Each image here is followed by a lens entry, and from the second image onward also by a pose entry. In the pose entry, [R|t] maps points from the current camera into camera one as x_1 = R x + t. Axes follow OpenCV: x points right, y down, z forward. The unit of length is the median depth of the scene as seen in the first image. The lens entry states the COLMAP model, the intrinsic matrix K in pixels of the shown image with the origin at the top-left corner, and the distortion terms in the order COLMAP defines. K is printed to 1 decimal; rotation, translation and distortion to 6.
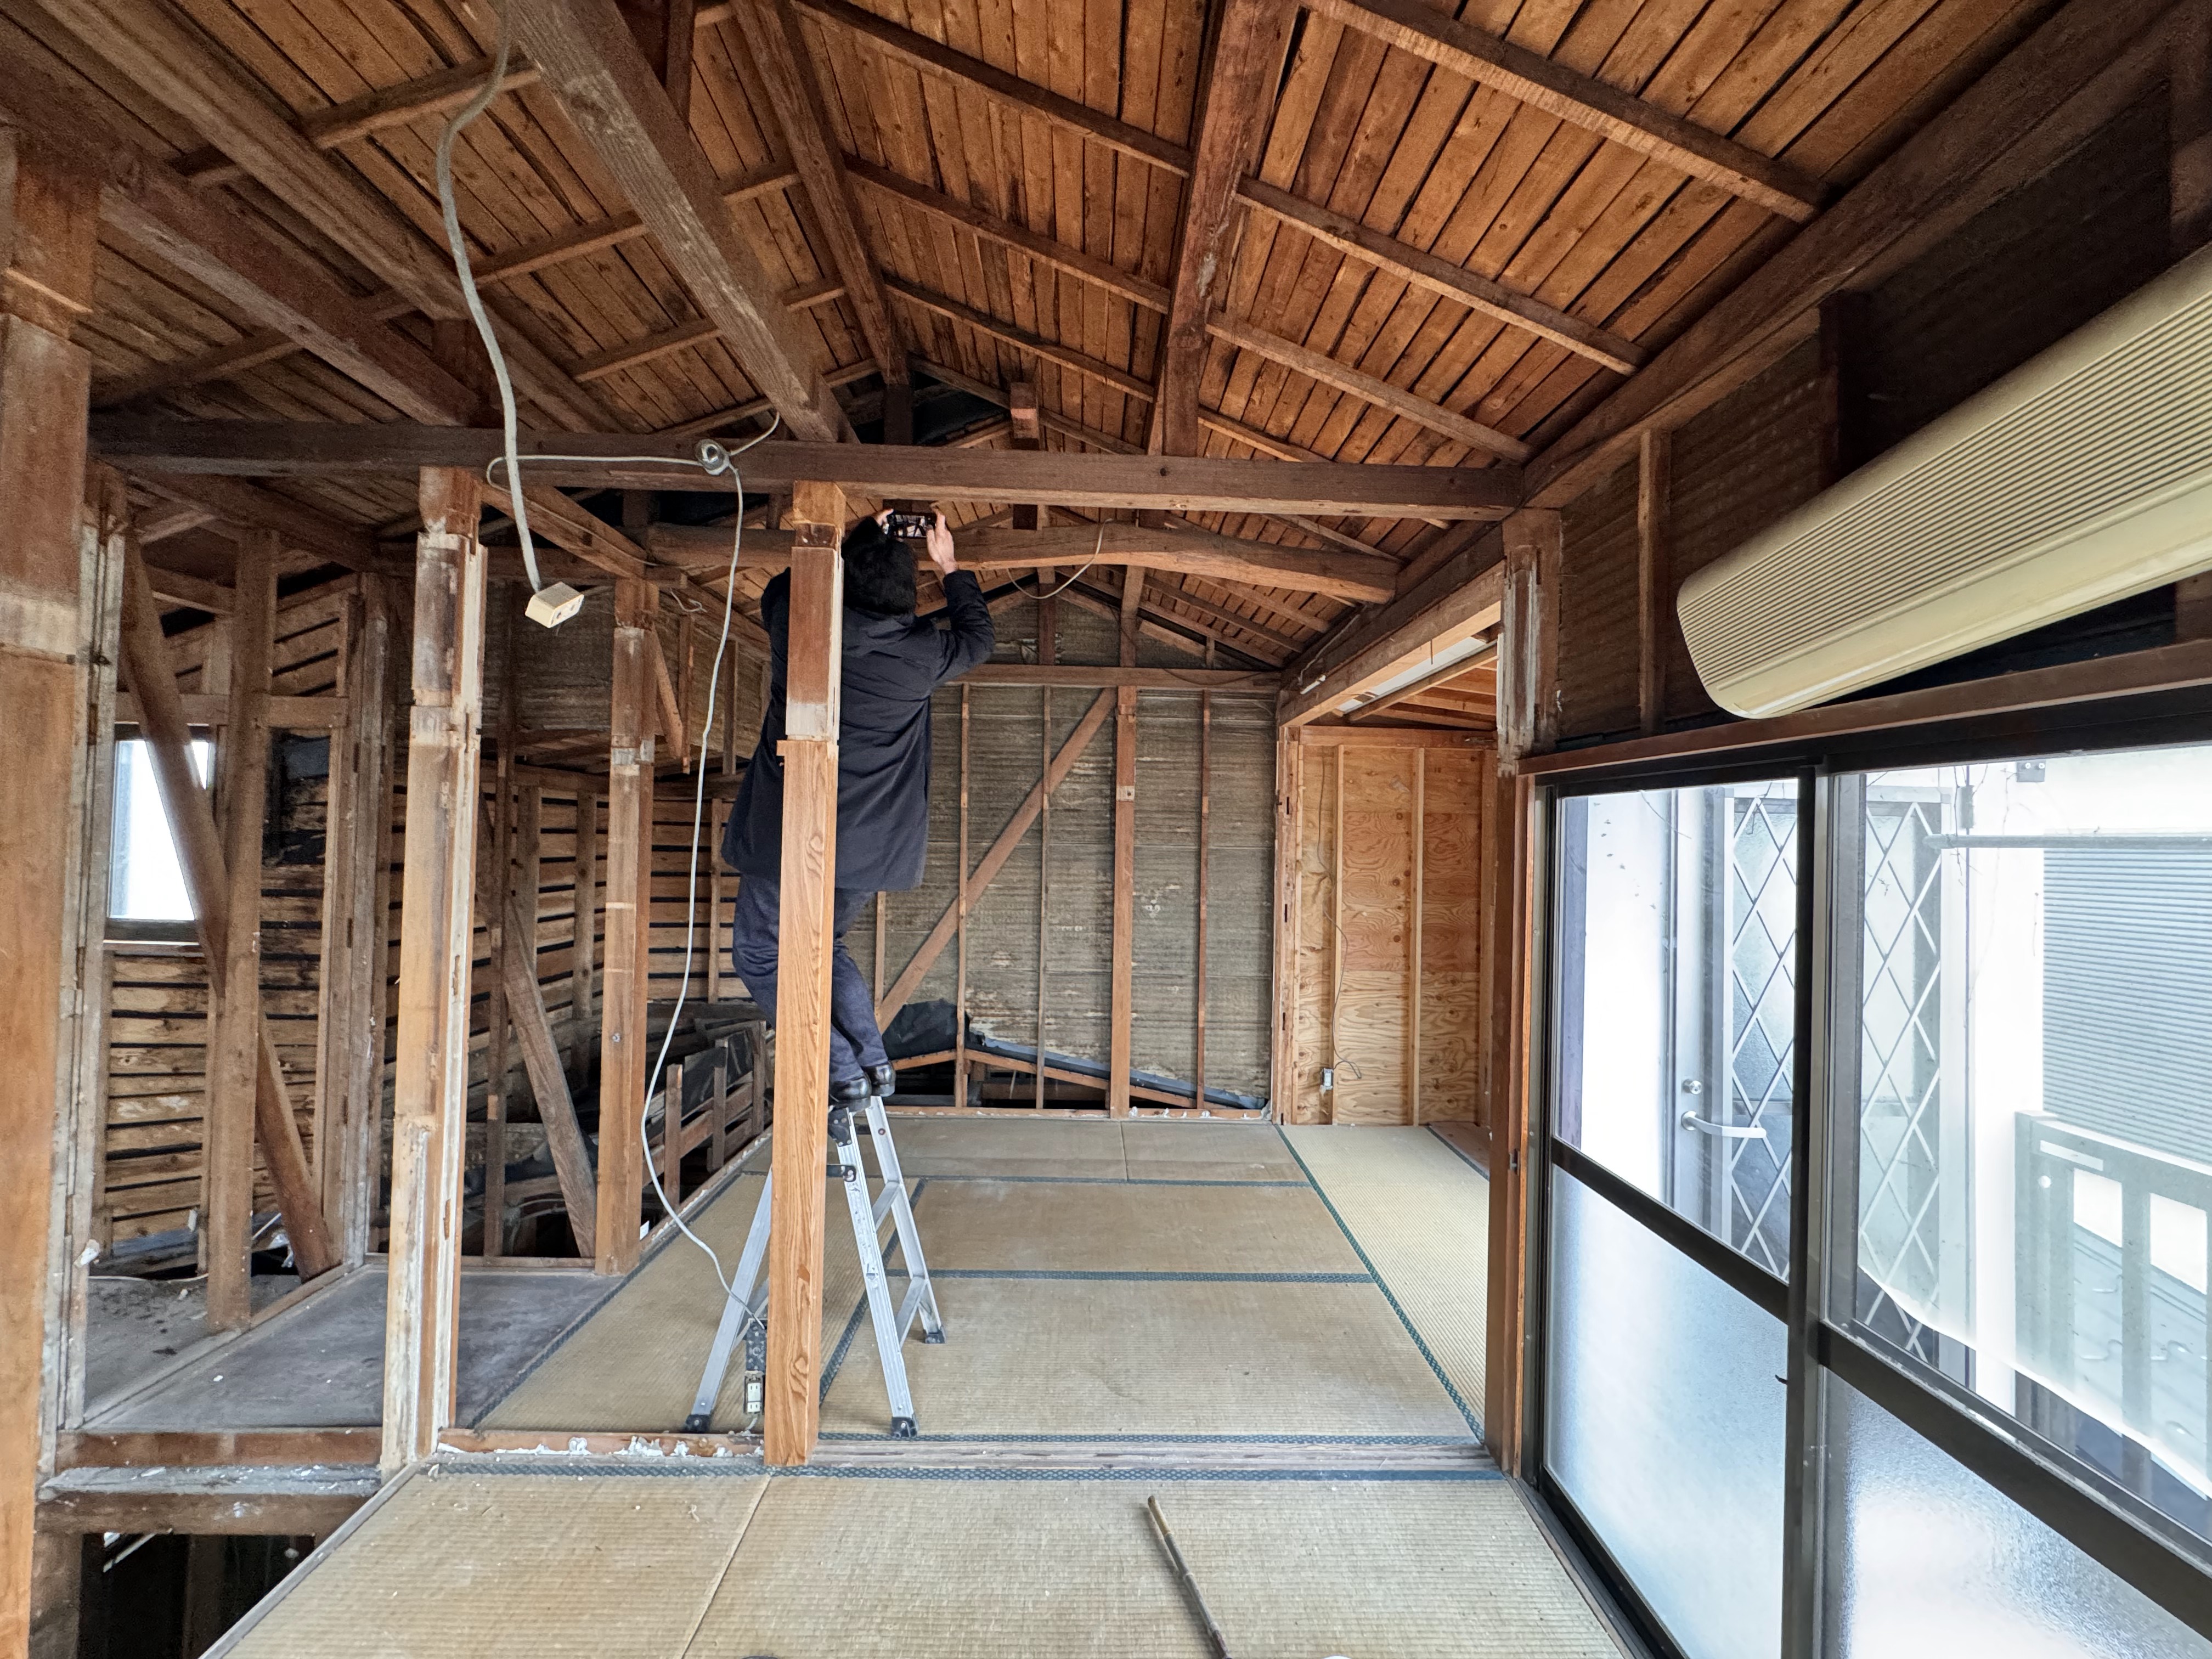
lens RADIAL K [[890.4, 0, 1105.0], [0, 890.4, 828.6], [0, 0, 1]] dist [0.001735, 0.000029]
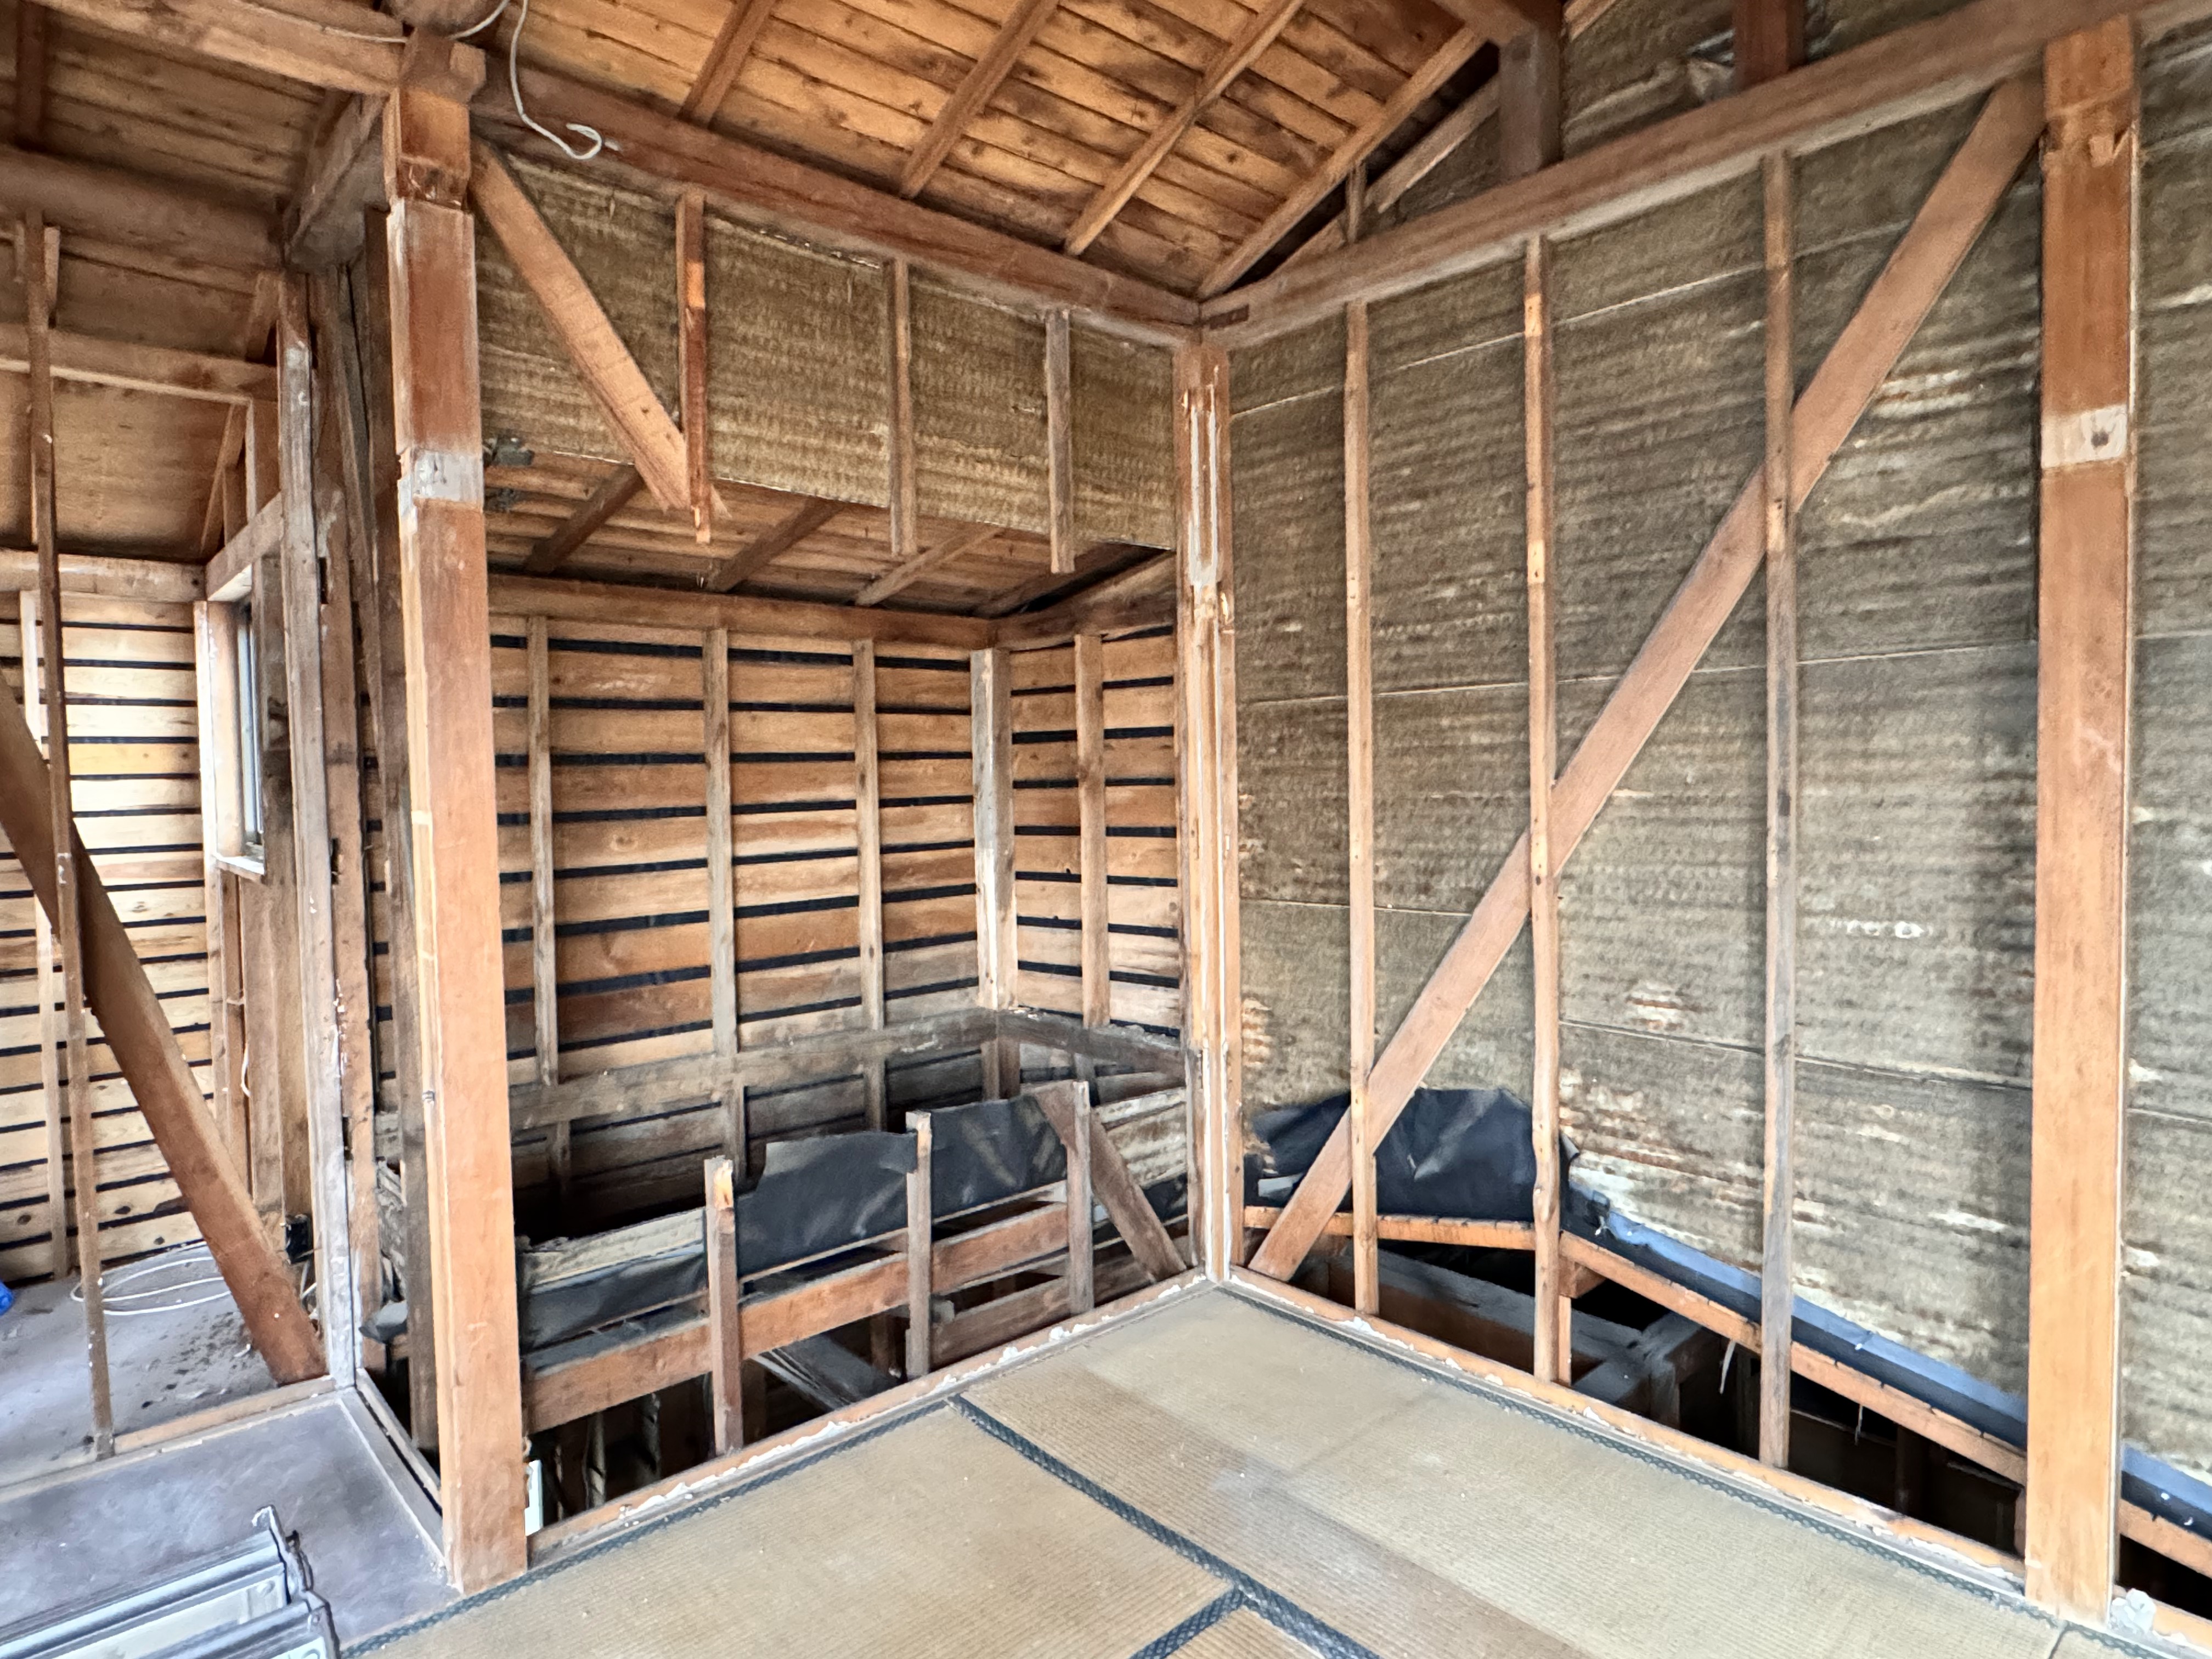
lens RADIAL K [[1245.2, 0, 1106.2], [0, 1245.2, 831.8], [0, 0, 1]] dist [-0.002277, -0.001634]
pose [[0.657249, 0.005115, -0.753656, 0.112435], [0.042671, 0.998120, 0.043987, 0.048499], [0.752465, -0.061070, 0.655795, 0.520946]]
